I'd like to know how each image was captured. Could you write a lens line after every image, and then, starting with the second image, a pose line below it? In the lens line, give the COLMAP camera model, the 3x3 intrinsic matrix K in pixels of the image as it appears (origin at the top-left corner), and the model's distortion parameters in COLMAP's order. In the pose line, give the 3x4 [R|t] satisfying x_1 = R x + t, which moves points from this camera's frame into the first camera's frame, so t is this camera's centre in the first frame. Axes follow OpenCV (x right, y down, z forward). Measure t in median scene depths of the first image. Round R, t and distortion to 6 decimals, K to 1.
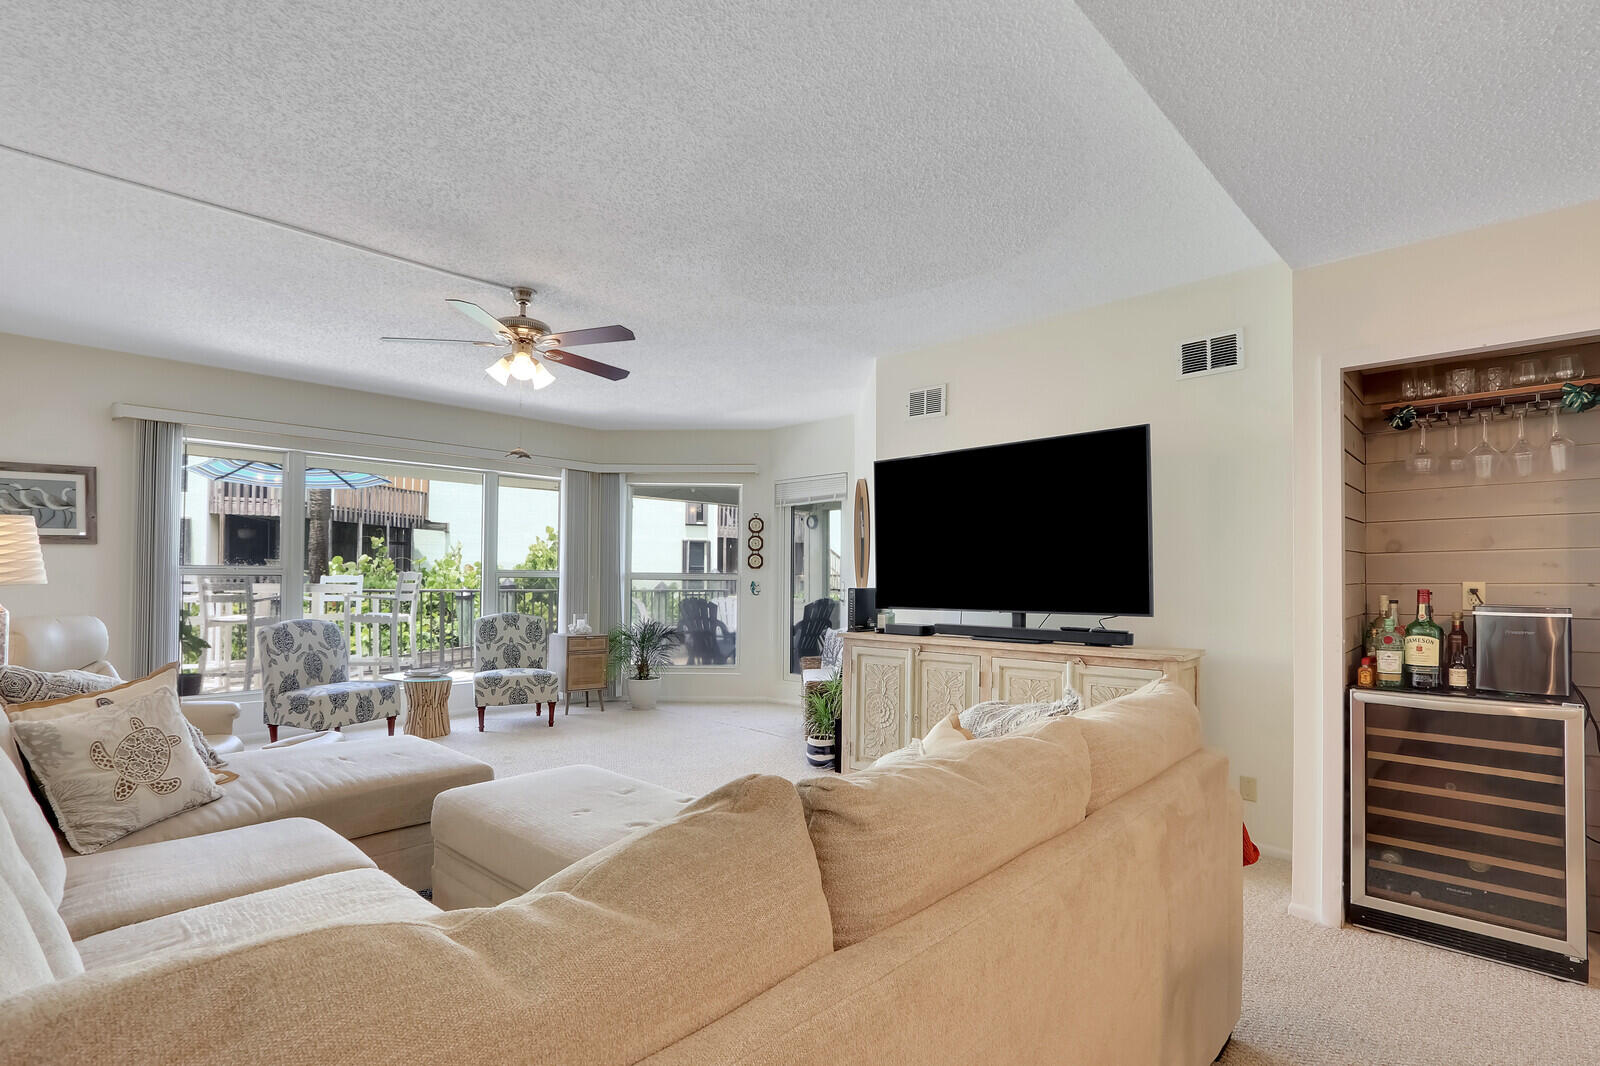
lens RADIAL K [[765.7, 0, 799.0], [0, 765.7, 577.2], [0, 0, 1]] dist [-0.003185, -0.000272]
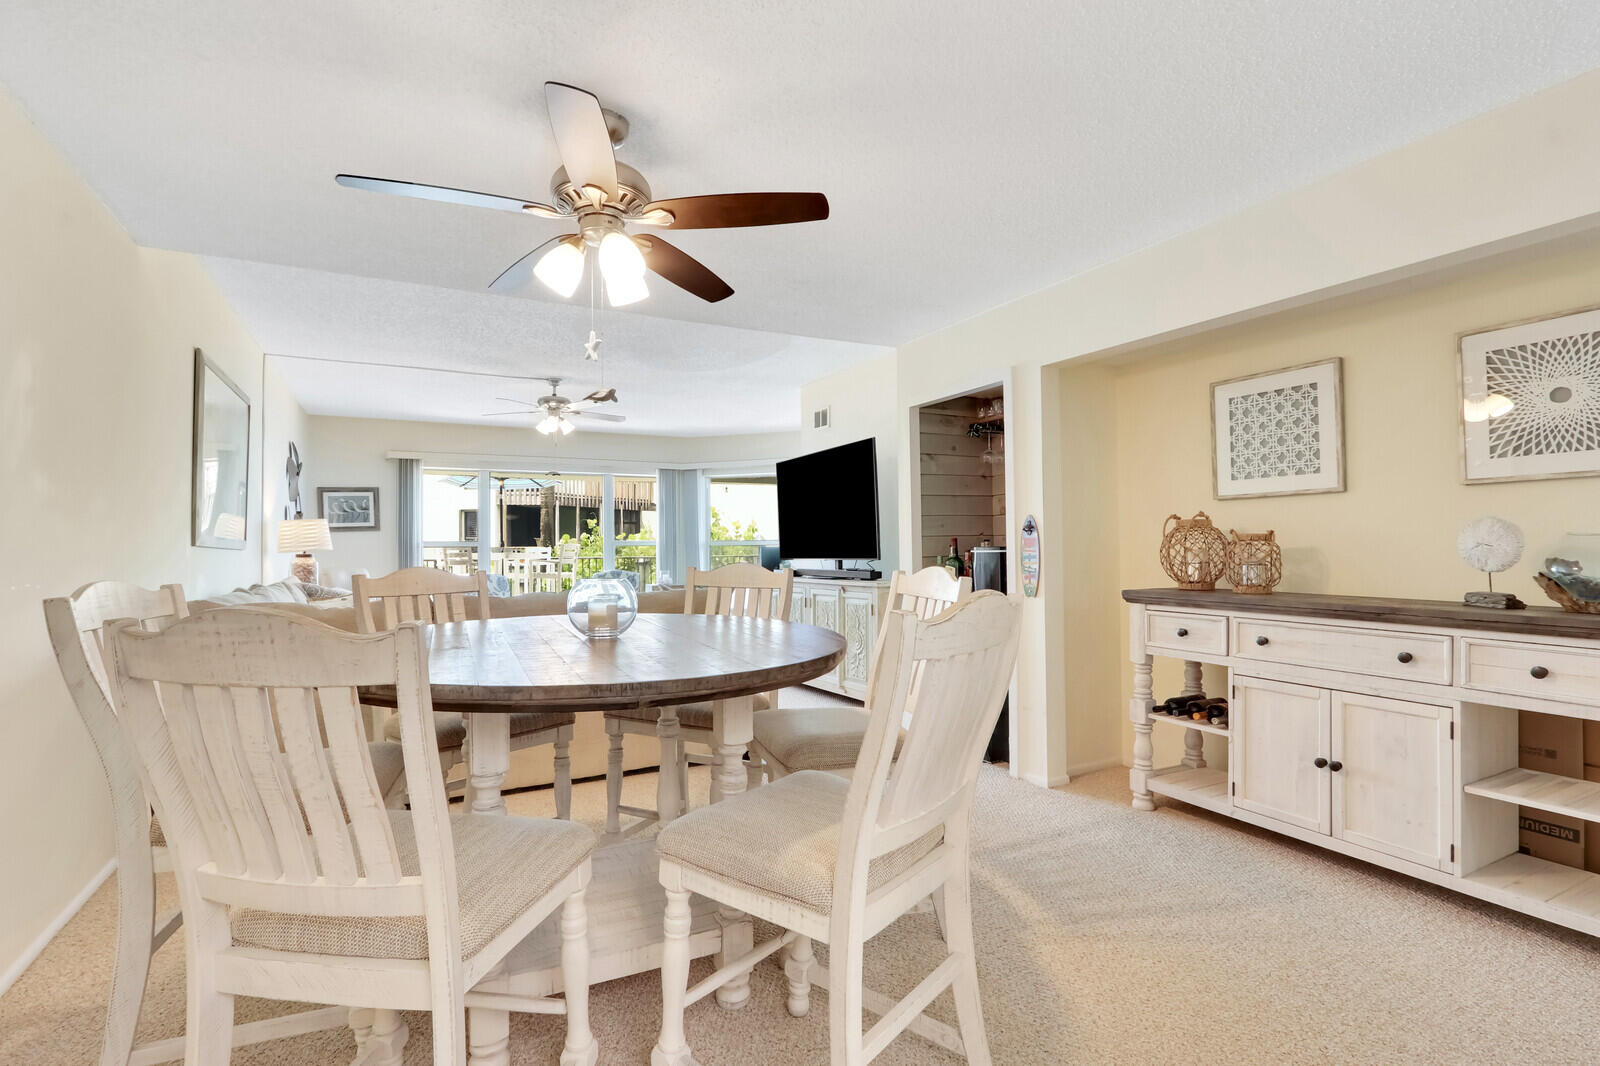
lens RADIAL K [[755.0, 0, 800.0], [0, 755.0, 533.0], [0, 0, 1]] dist [0.003680, 0.000488]
pose [[0.952121, -0.025241, -0.304678, 0.549885], [0.019465, 0.999569, -0.021979, 0.019991], [0.305101, 0.014996, 0.952202, -0.375565]]
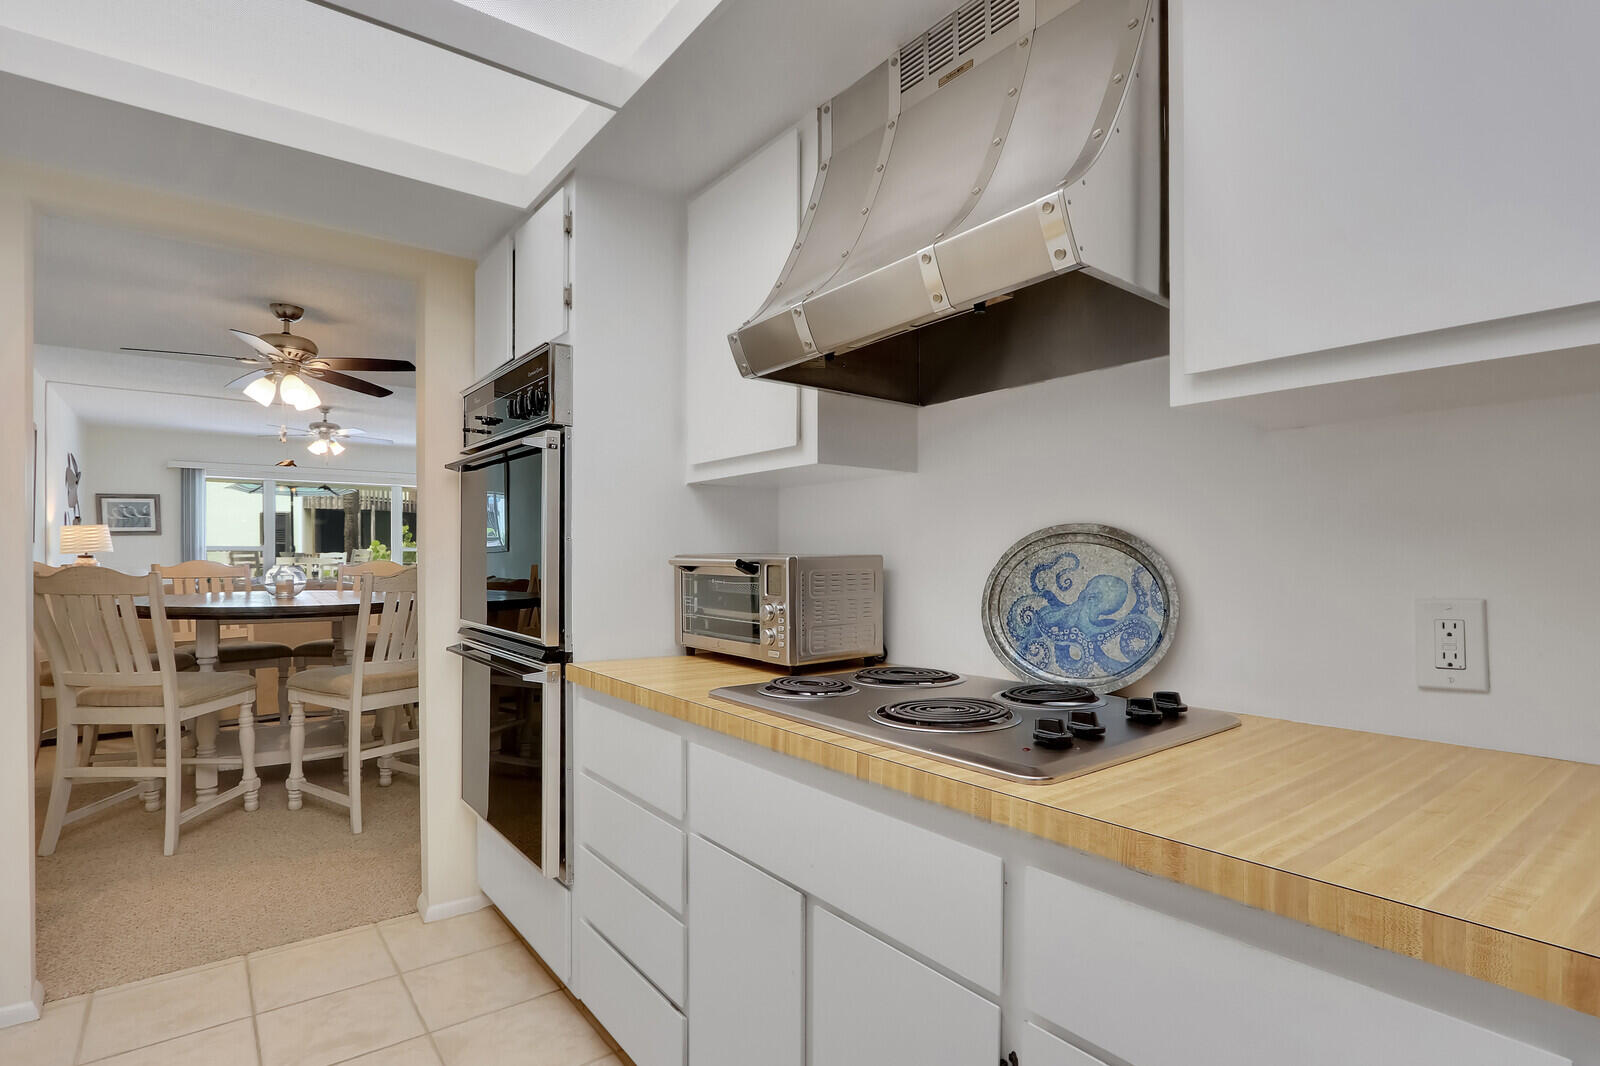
lens RADIAL K [[801.2, 0, 798.1], [0, 801.2, 557.6], [0, 0, 1]] dist [-0.000163, -0.000151]
pose [[0.988410, -0.011680, -0.151358, 0.956232], [0.011697, 0.999931, -0.000780, 0.032969], [0.151356, -0.000999, 0.988479, -0.734451]]
